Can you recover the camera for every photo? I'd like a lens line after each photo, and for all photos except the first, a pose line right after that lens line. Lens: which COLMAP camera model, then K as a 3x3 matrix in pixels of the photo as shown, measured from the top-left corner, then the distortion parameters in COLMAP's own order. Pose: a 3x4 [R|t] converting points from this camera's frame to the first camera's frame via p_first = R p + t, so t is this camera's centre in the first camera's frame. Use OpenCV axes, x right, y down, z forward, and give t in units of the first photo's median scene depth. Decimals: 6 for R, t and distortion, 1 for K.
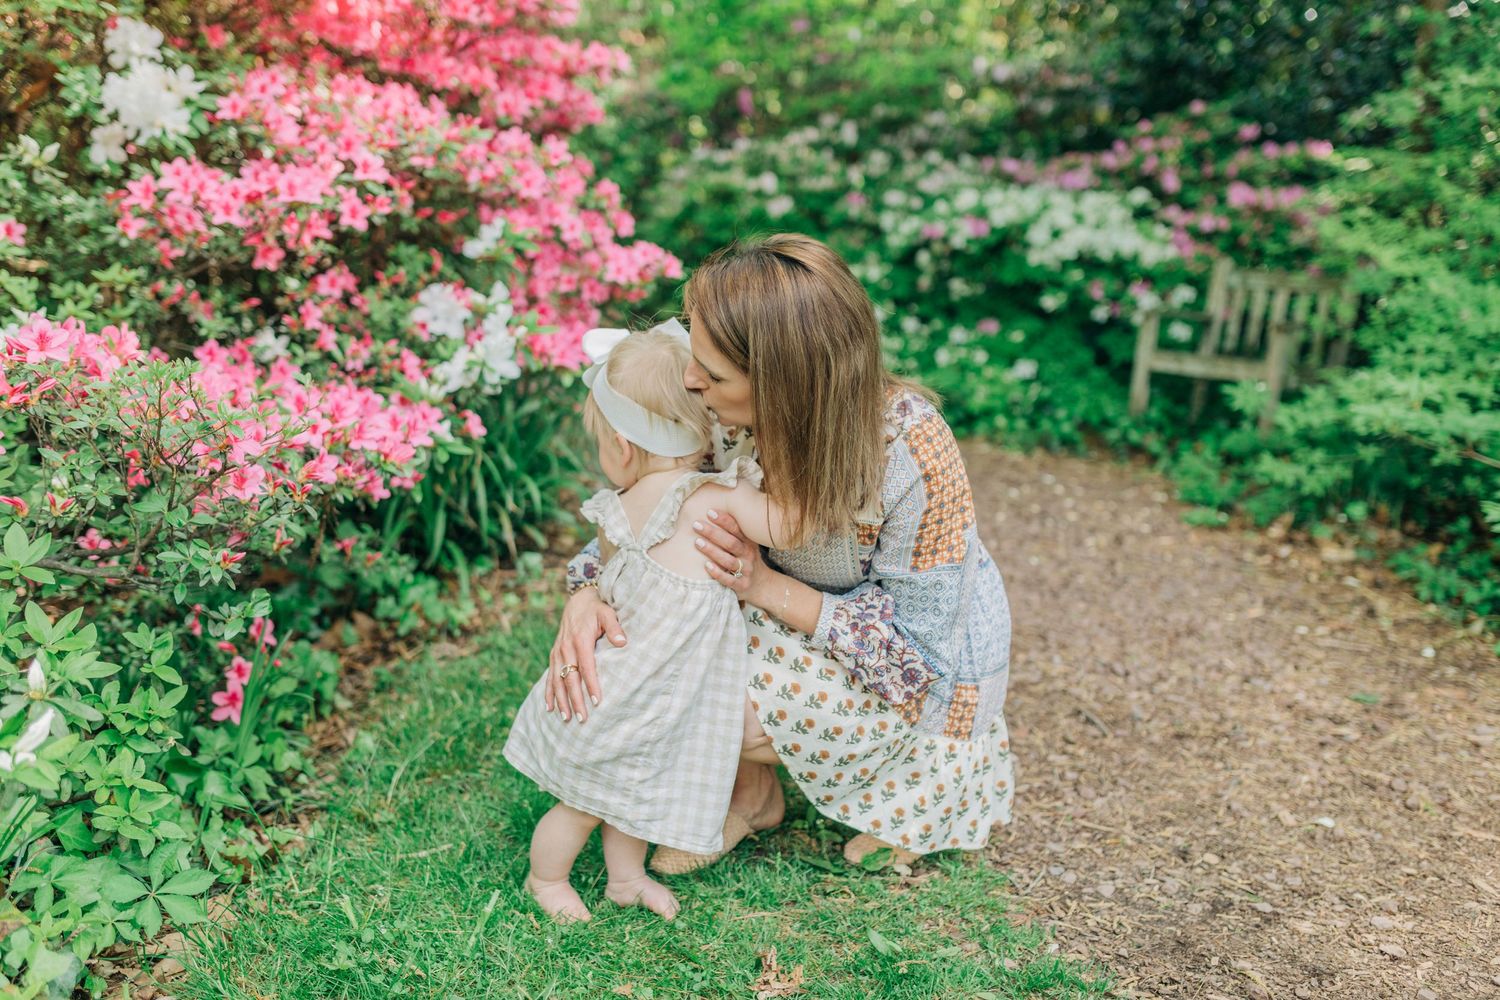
lens RADIAL K [[1416.1, 0, 728.7], [0, 1416.1, 512.6], [0, 0, 1]] dist [-0.003989, 0.000000]
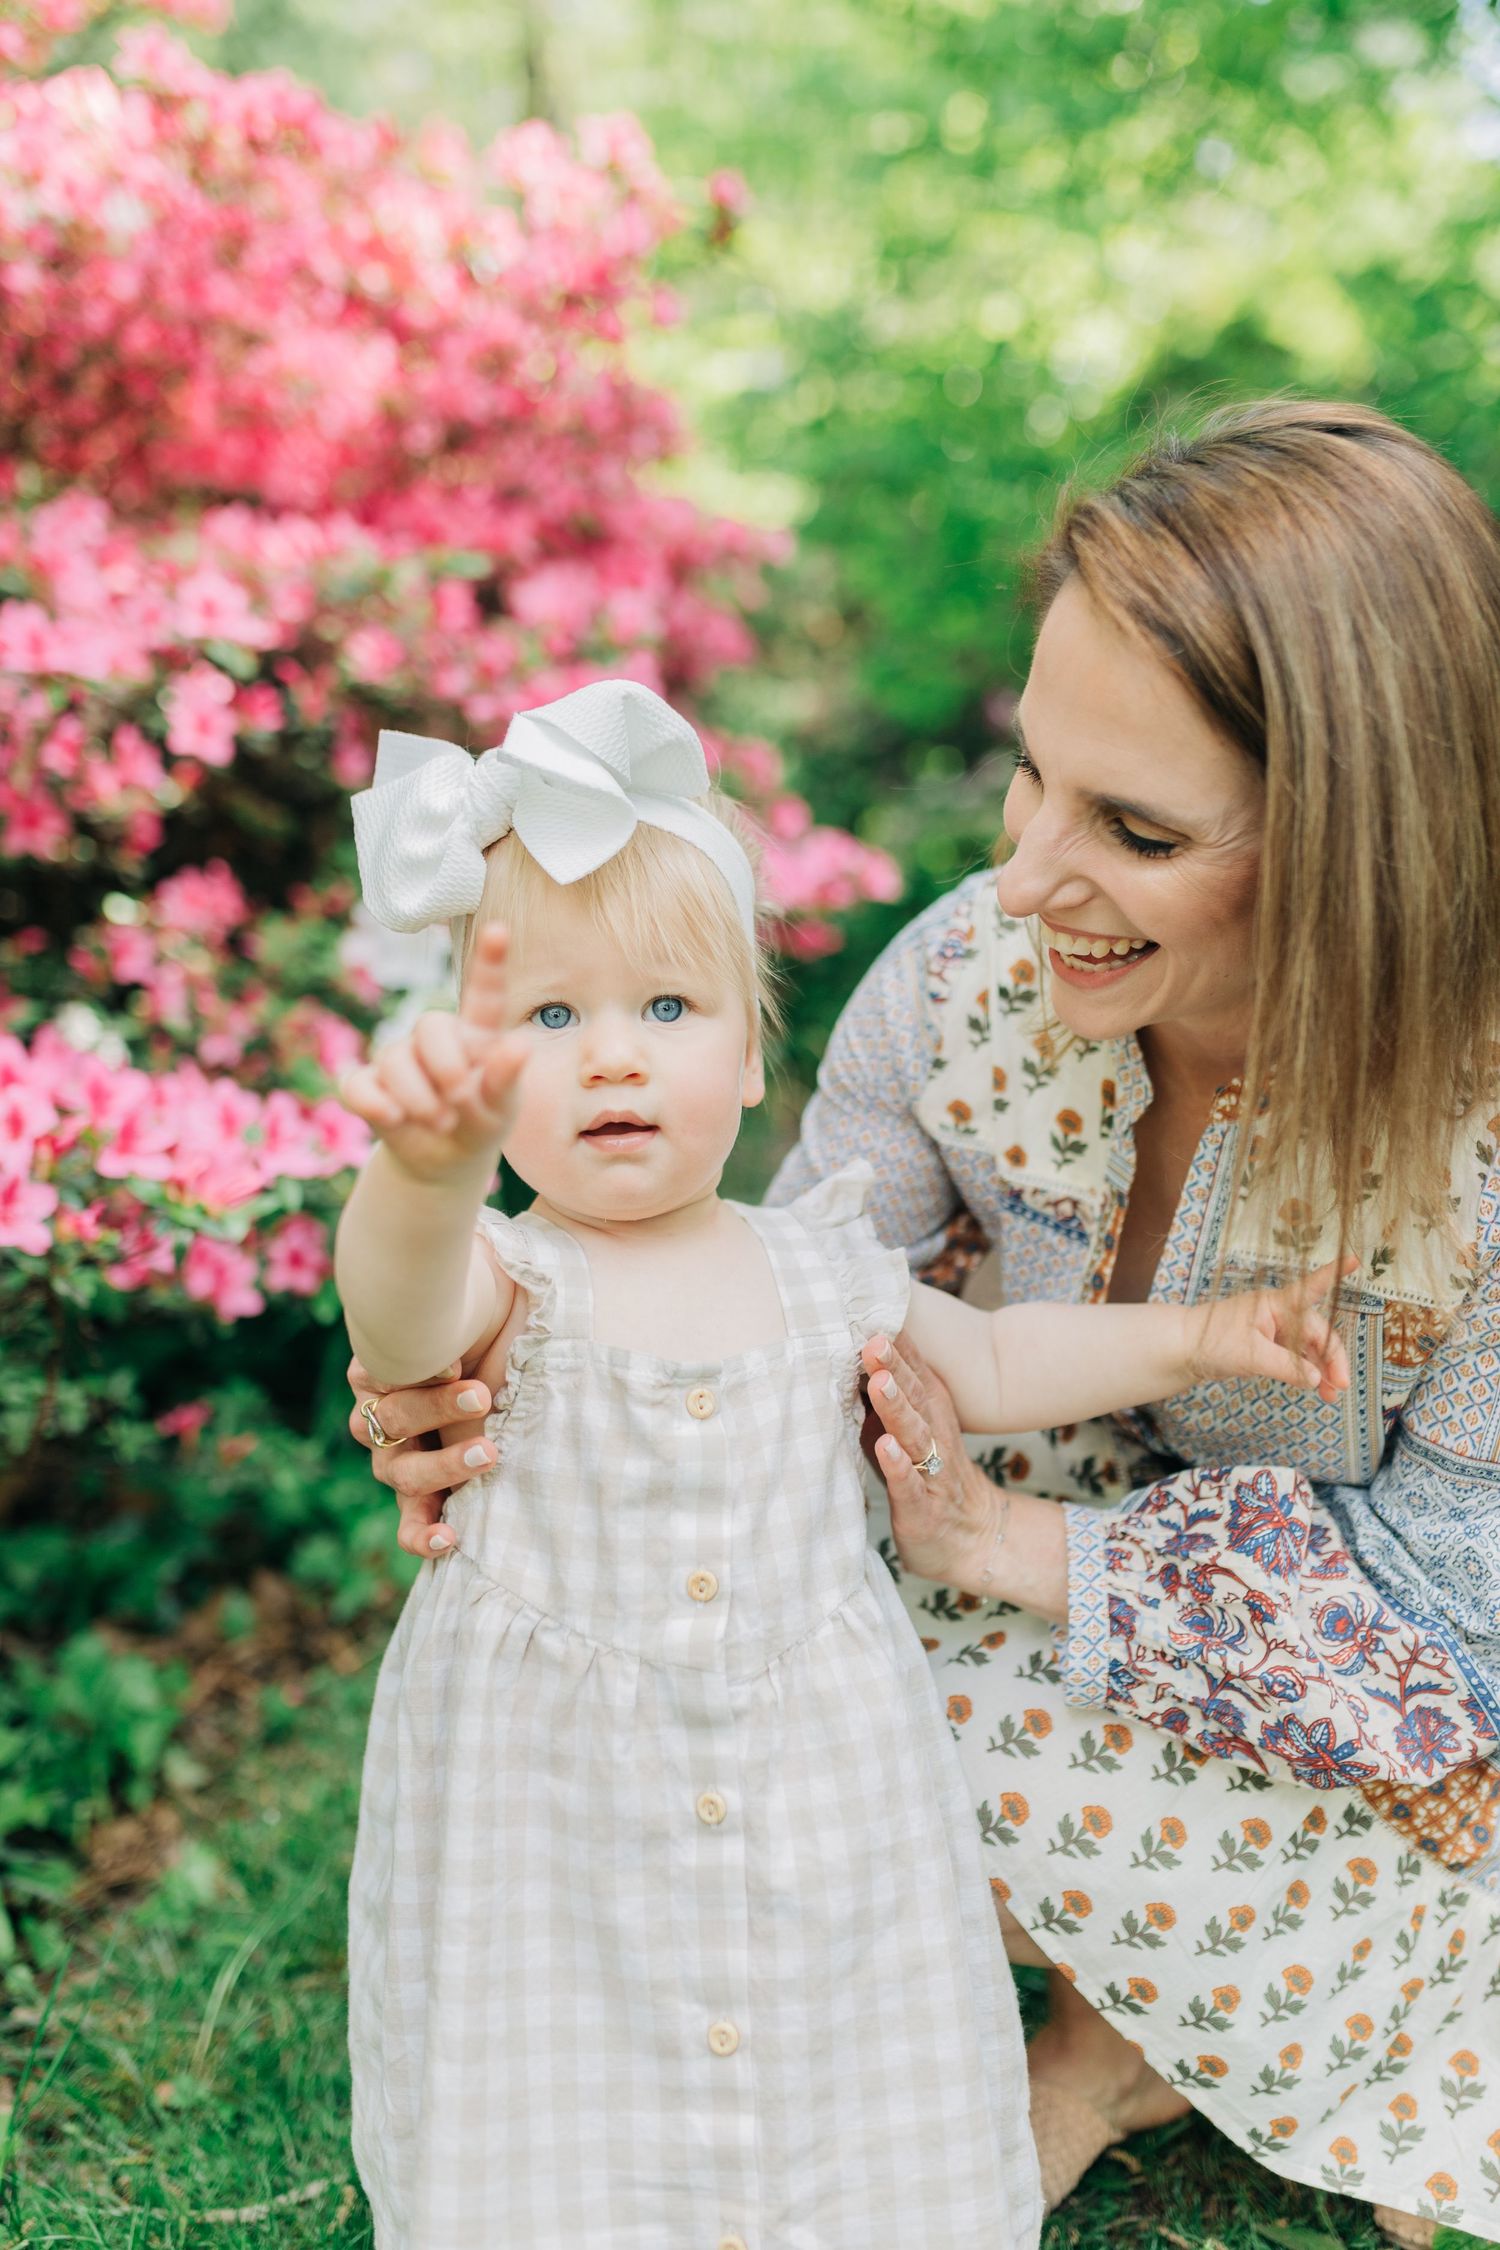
lens RADIAL K [[2124.1, 0, 818.1], [0, 2124.1, 1129.2], [0, 0, 1]] dist [-0.003989, 0.000000]
pose [[0.995395, -0.047460, -0.083288, 0.002212], [0.036724, 0.991350, -0.126000, 0.017915], [0.088548, 0.122361, 0.988528, 0.267783]]
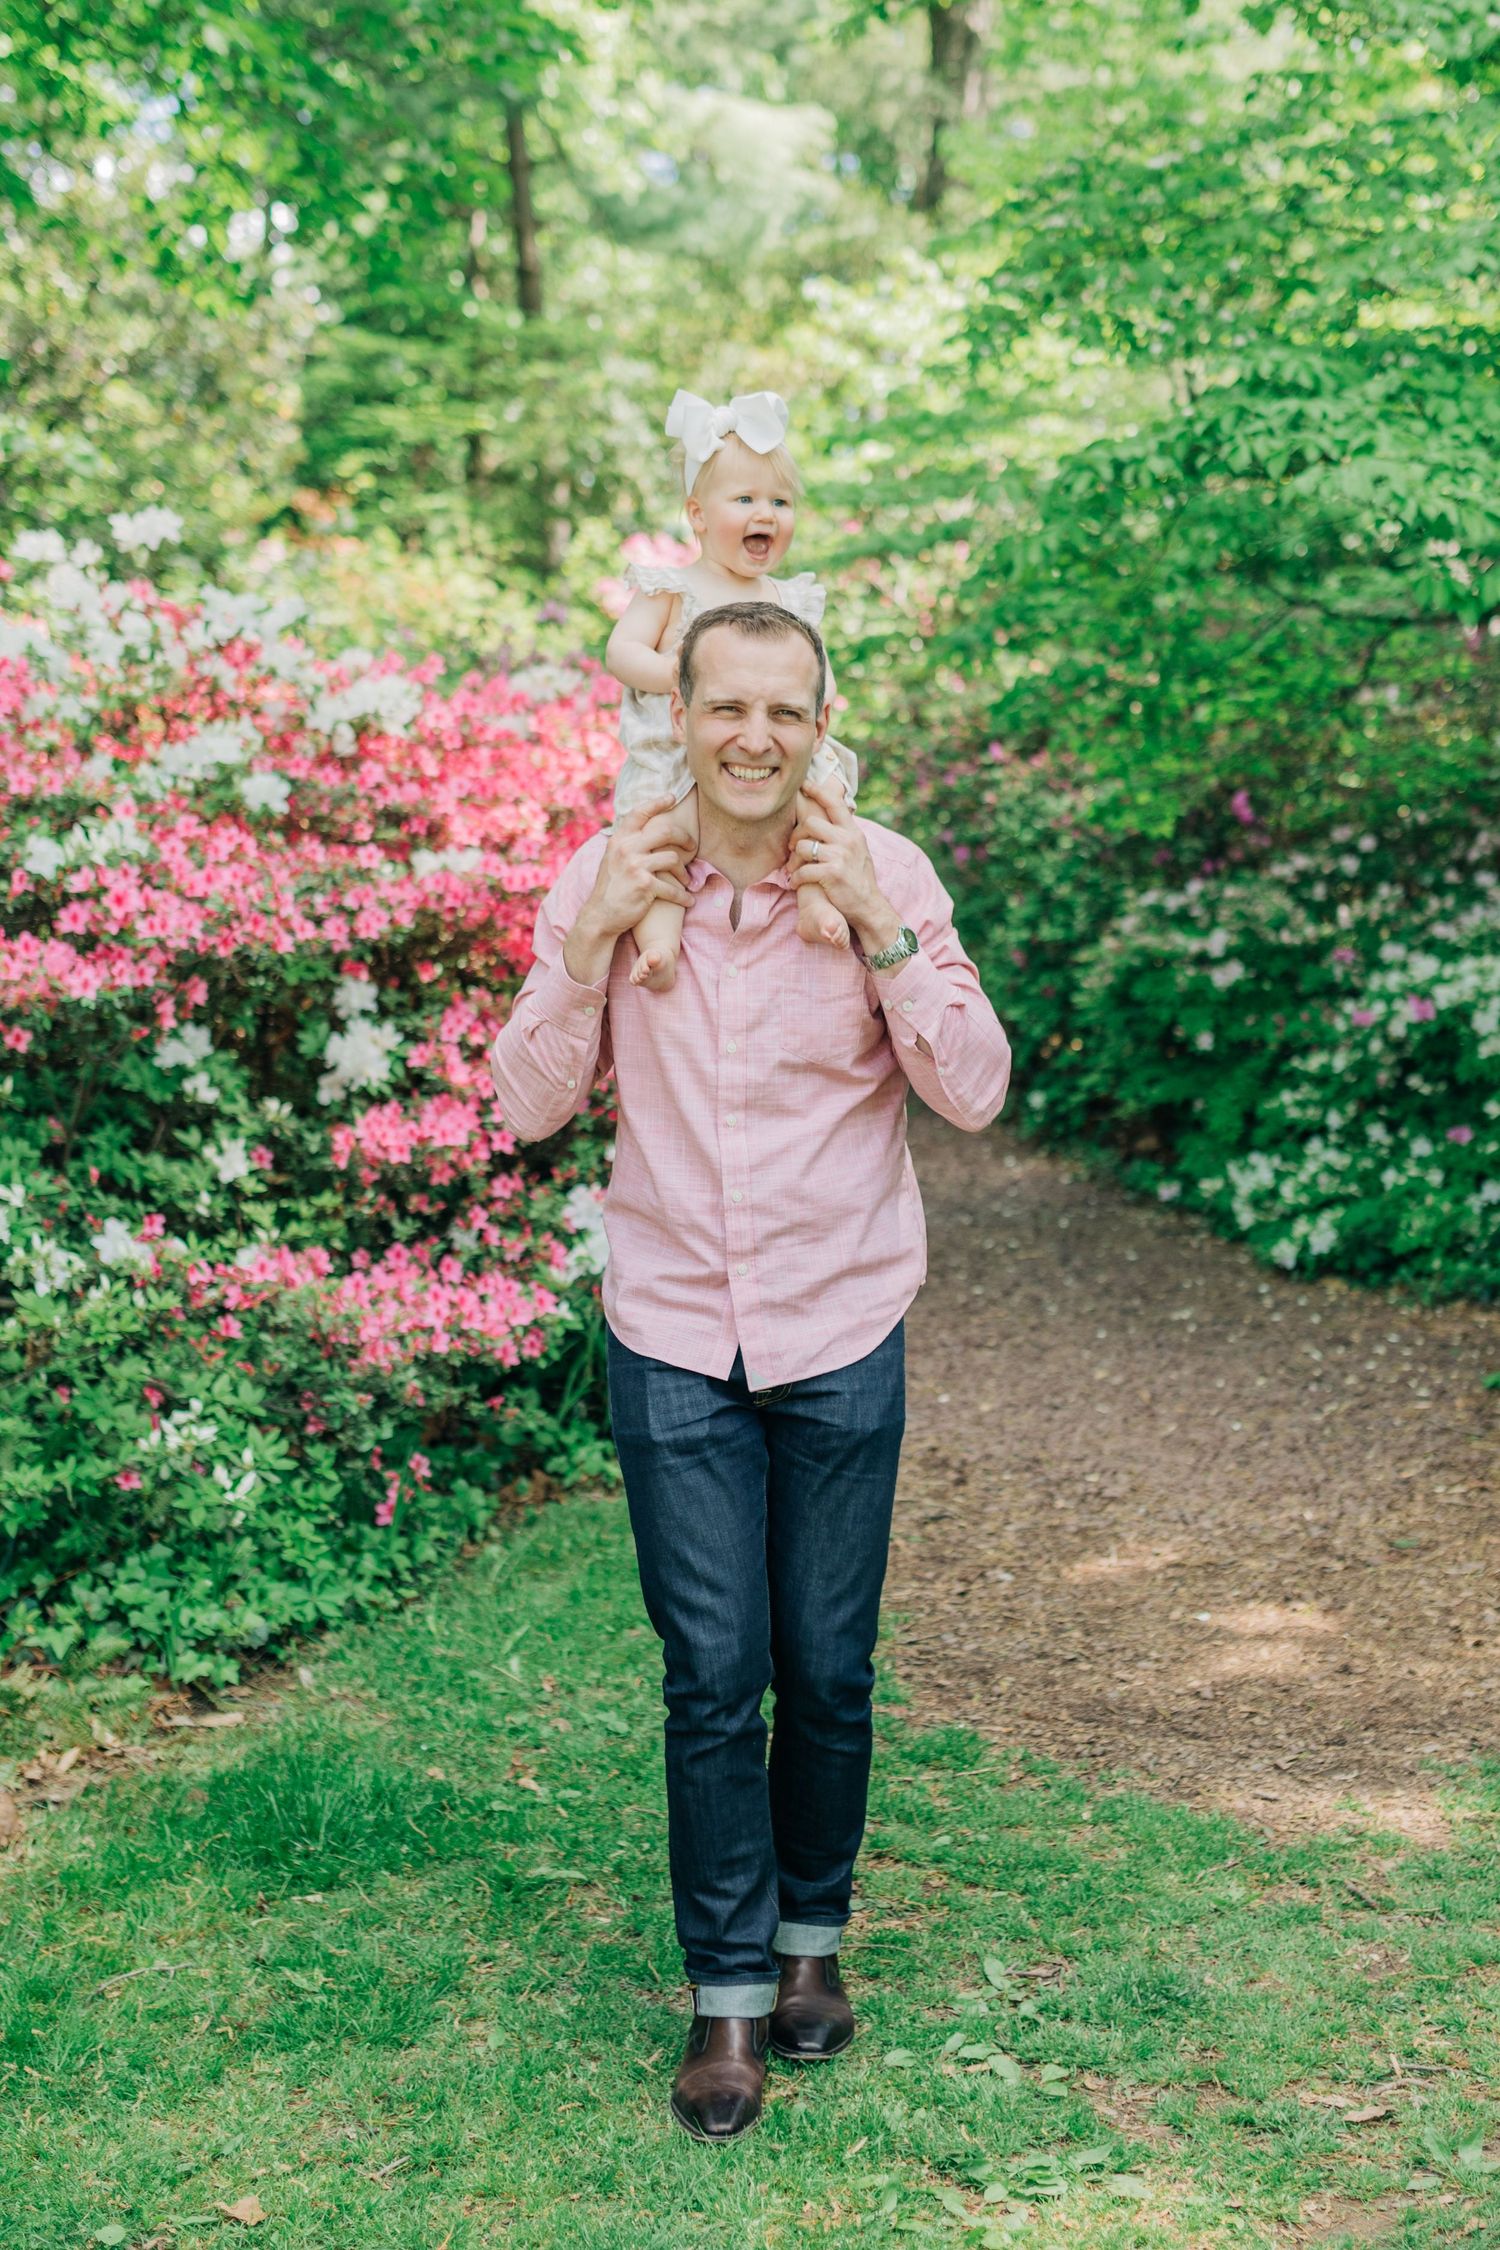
lens RADIAL K [[2794.6, 0, 857.0], [0, 2794.6, 1031.5], [0, 0, 1]] dist [-0.008705, 0.000000]
pose [[0.959848, -0.046800, -0.276588, 0.639101], [0.008971, 0.990602, -0.136483, 0.032367], [0.280376, 0.128522, 0.951247, -1.133957]]
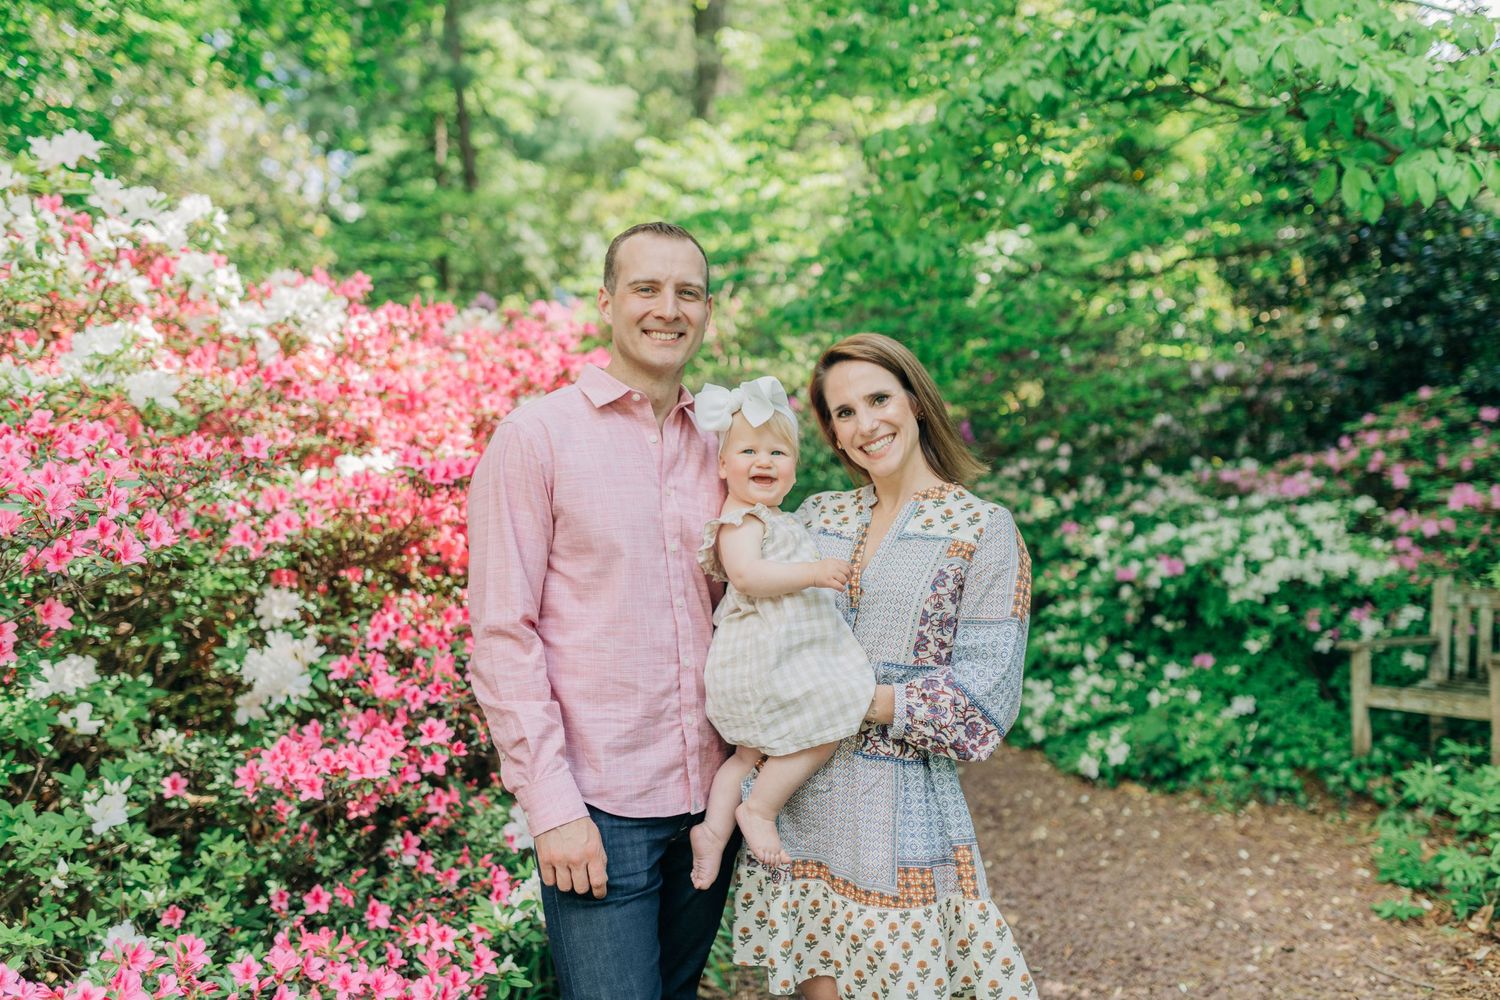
lens RADIAL K [[1416.1, 0, 740.0], [0, 1416.1, 494.6], [0, 0, 1]] dist [-0.003989, 0.000000]
pose [[0.970768, -0.107784, -0.214457, 0.210259], [0.064728, 0.977959, -0.198511, -0.154874], [0.231126, 0.178827, 0.956348, -0.061959]]
